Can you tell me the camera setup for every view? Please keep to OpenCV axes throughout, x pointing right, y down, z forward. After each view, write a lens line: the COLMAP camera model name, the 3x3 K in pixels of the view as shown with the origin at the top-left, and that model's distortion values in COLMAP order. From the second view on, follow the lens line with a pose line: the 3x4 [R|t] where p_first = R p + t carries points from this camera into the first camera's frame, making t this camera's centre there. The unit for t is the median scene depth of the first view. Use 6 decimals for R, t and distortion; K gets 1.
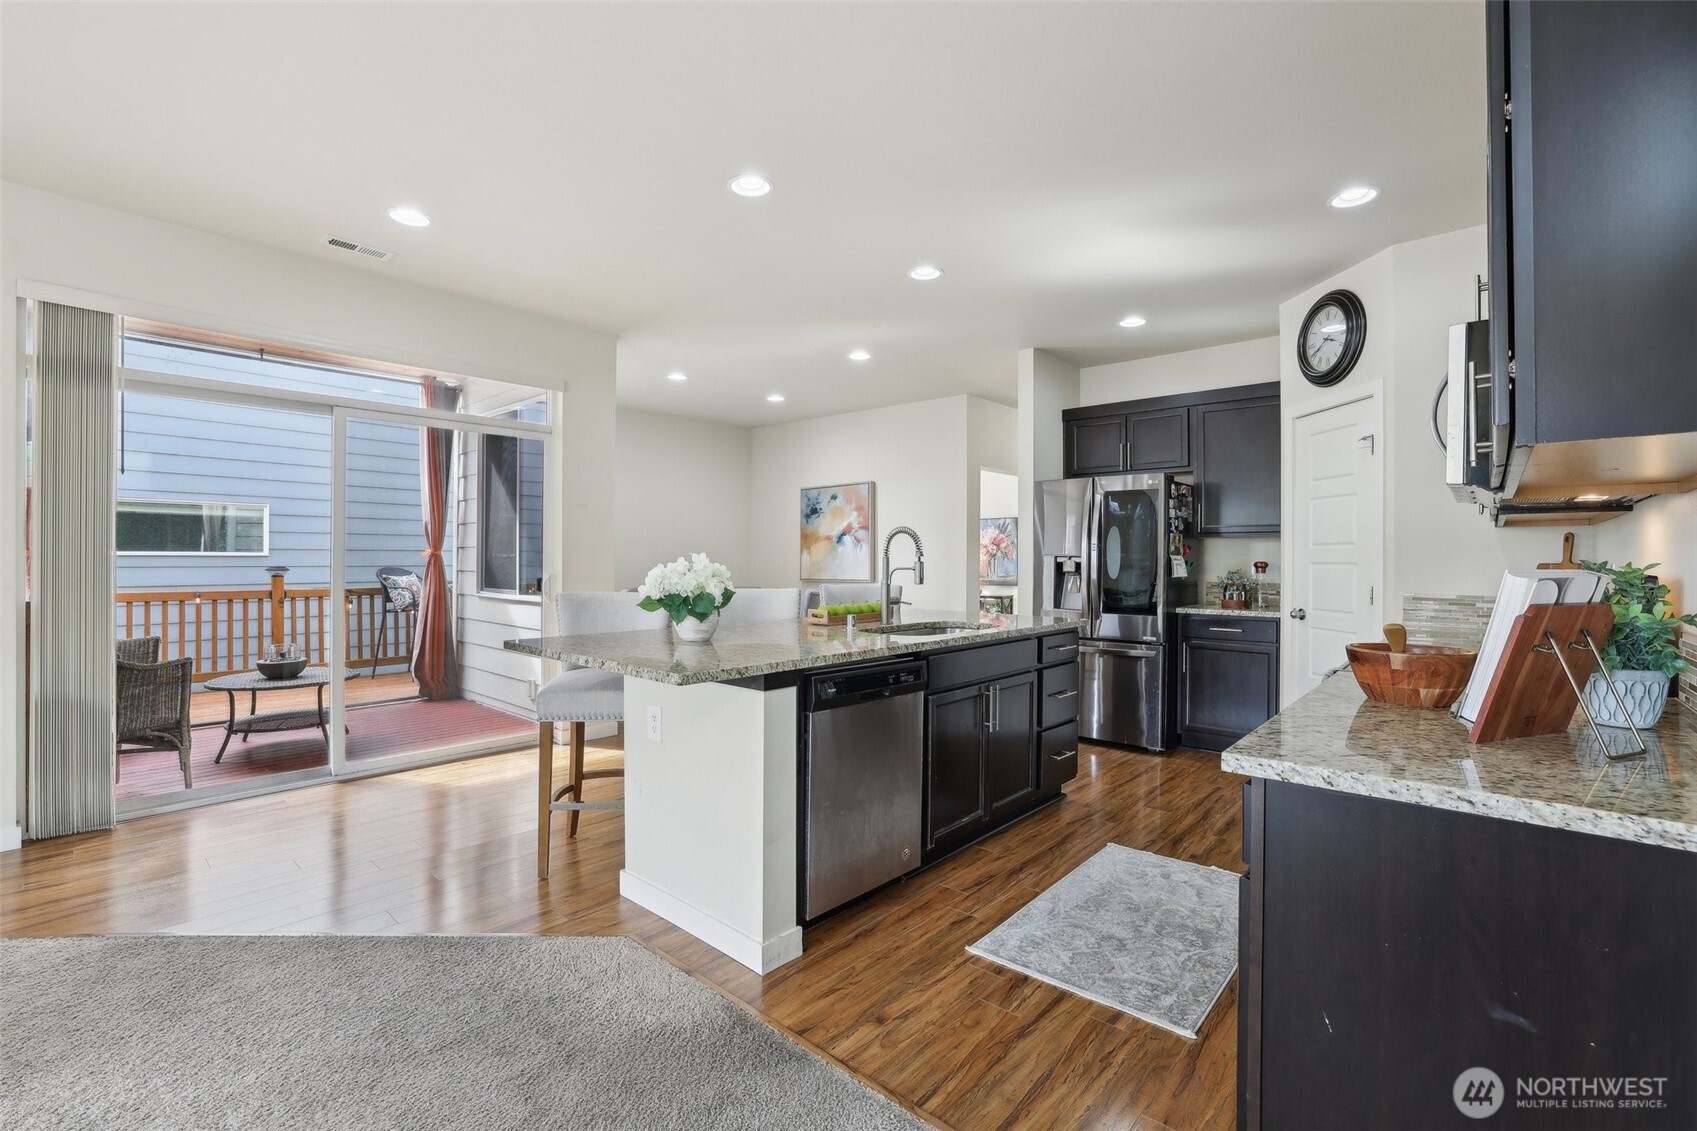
lens RADIAL K [[740.1, 0, 847.3], [0, 740.1, 562.2], [0, 0, 1]] dist [-0.000693, 0.000091]
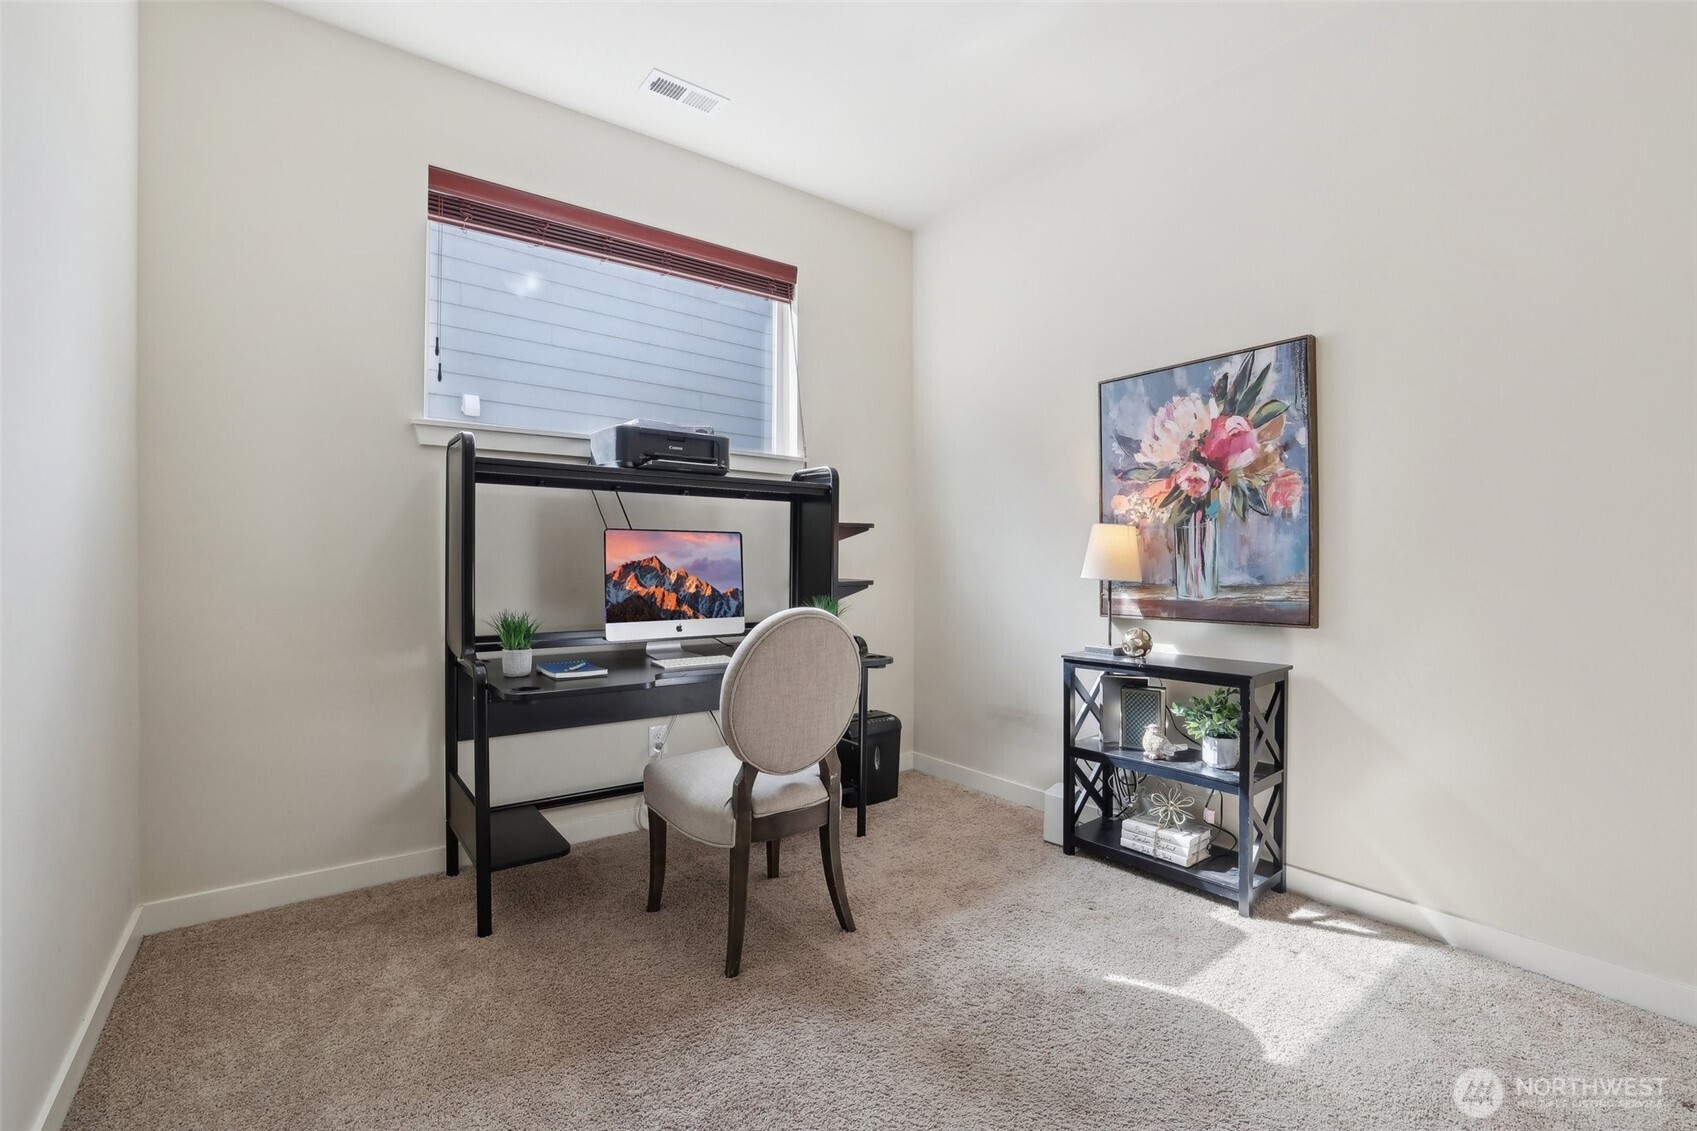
lens RADIAL K [[740.1, 0, 844.2], [0, 740.1, 565.3], [0, 0, 1]] dist [-0.000693, 0.000091]
pose [[0.980343, -0.000337, -0.197299, 0.129586], [0.000856, 0.999996, 0.002543, 0.011343], [0.197297, -0.002662, 0.980340, 0.732377]]
